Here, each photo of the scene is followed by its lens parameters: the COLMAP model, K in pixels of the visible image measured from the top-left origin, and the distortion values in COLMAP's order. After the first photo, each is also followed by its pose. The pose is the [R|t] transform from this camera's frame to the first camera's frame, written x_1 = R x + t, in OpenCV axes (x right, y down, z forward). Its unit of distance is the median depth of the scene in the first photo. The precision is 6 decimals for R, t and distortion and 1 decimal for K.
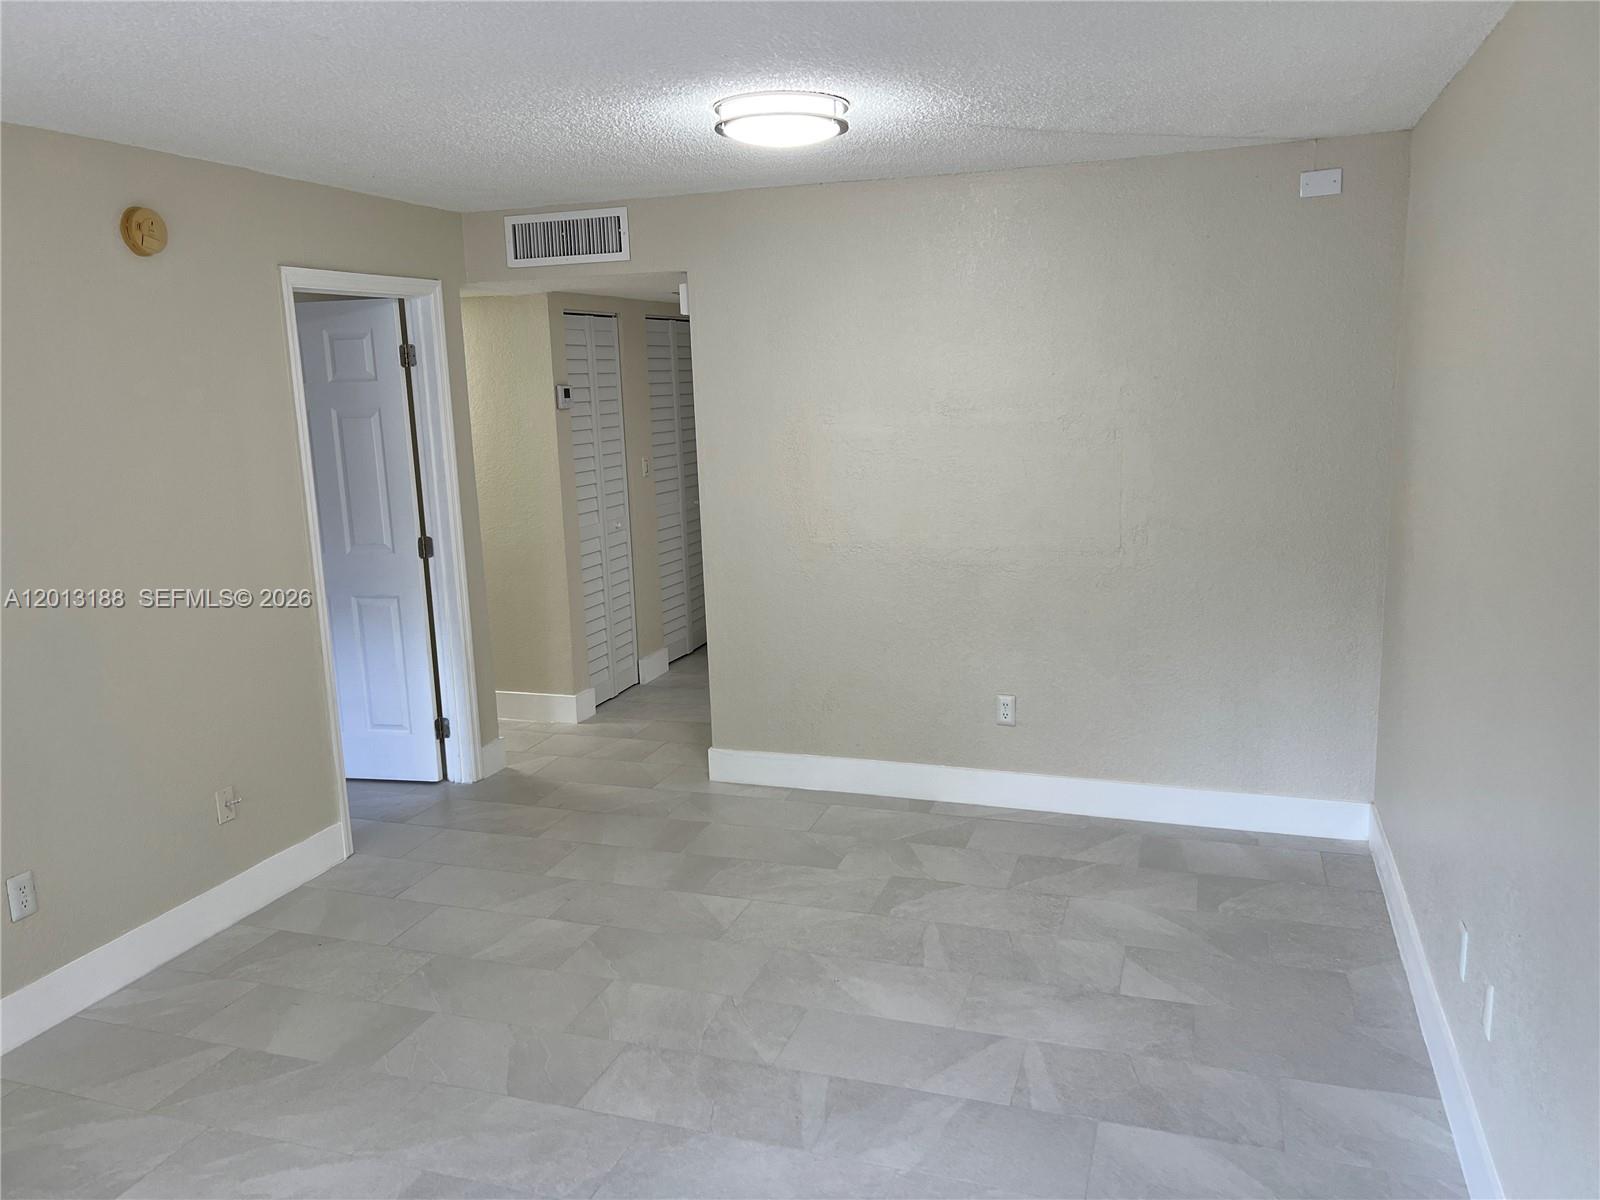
lens RADIAL K [[1208.8, 0, 798.6], [0, 1208.8, 594.3], [0, 0, 1]] dist [0.040381, -0.039376]
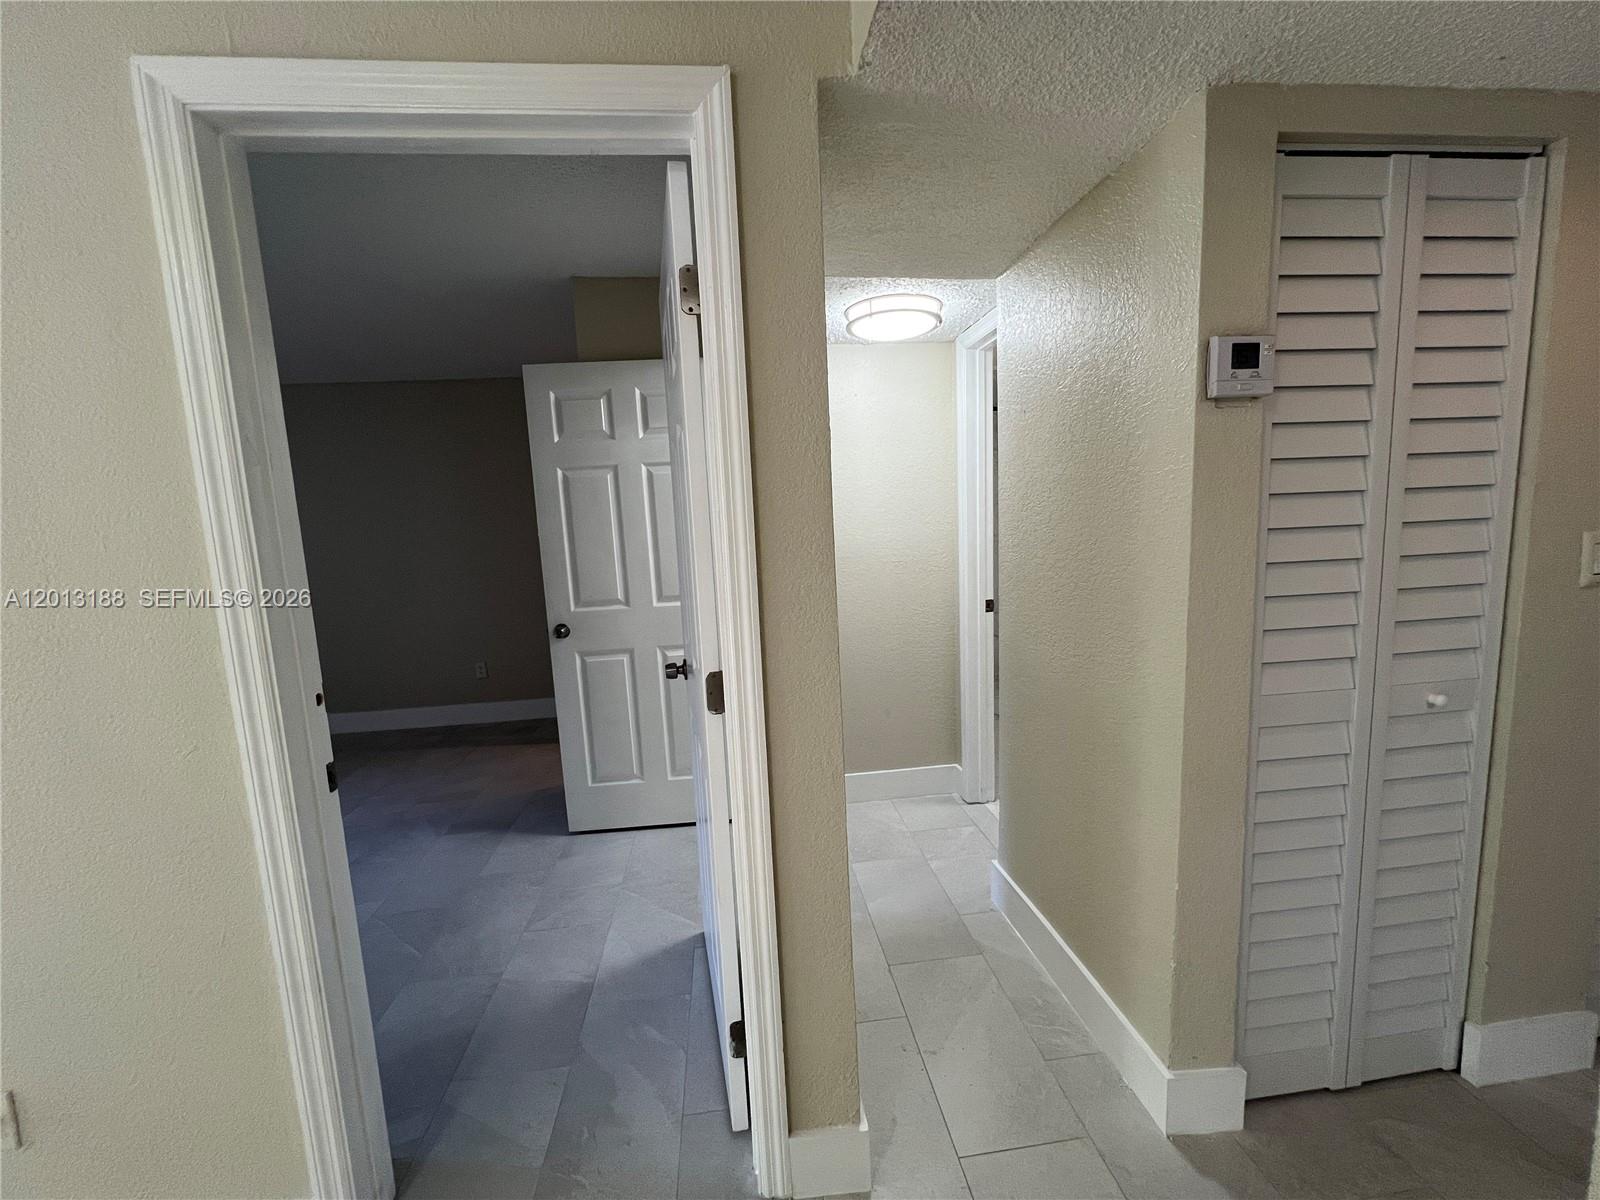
lens RADIAL K [[643.6, 0, 796.4], [0, 643.6, 599.3], [0, 0, 1]] dist [-0.004571, 0.001340]
pose [[0.428999, 0.130756, -0.893791, -0.075519], [-0.134580, 0.987677, 0.079896, -0.108504], [0.893223, 0.086011, 0.441309, 0.983091]]
